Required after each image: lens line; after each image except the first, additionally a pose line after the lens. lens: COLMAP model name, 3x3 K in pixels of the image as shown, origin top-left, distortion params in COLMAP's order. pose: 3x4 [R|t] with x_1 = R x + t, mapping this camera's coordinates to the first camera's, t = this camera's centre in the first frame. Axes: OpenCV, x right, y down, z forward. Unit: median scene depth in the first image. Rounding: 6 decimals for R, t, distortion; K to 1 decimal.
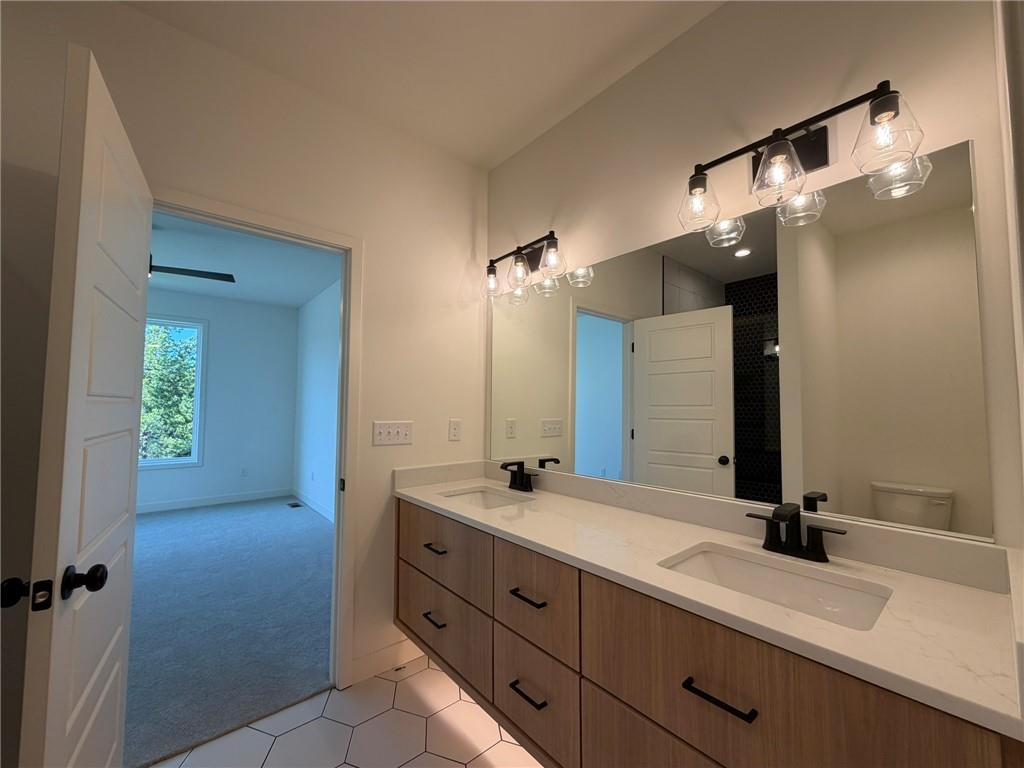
lens RADIAL K [[407.1, 0, 510.8], [0, 407.1, 387.6], [0, 0, 1]] dist [-0.000627, 0.000083]
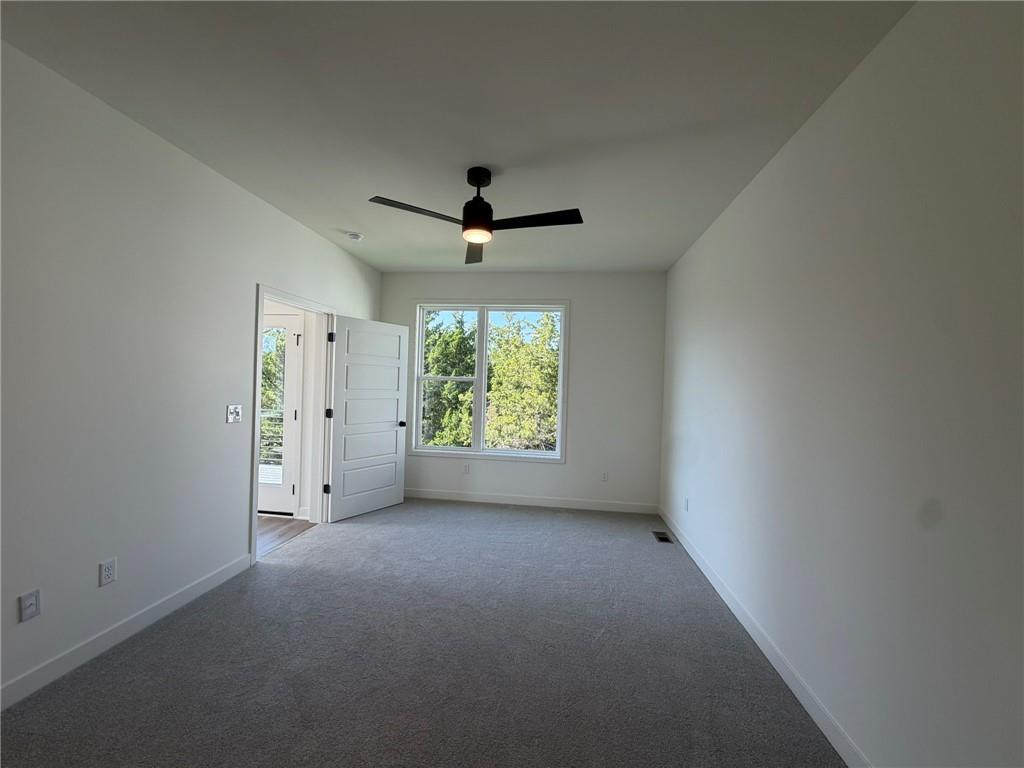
lens RADIAL K [[407.1, 0, 513.5], [0, 407.1, 384.1], [0, 0, 1]] dist [-0.000627, 0.000083]
pose [[0.668627, 0.021057, -0.743300, -0.173938], [0.003336, 0.999504, 0.031316, -0.007928], [0.743590, -0.023418, 0.668225, 0.324288]]
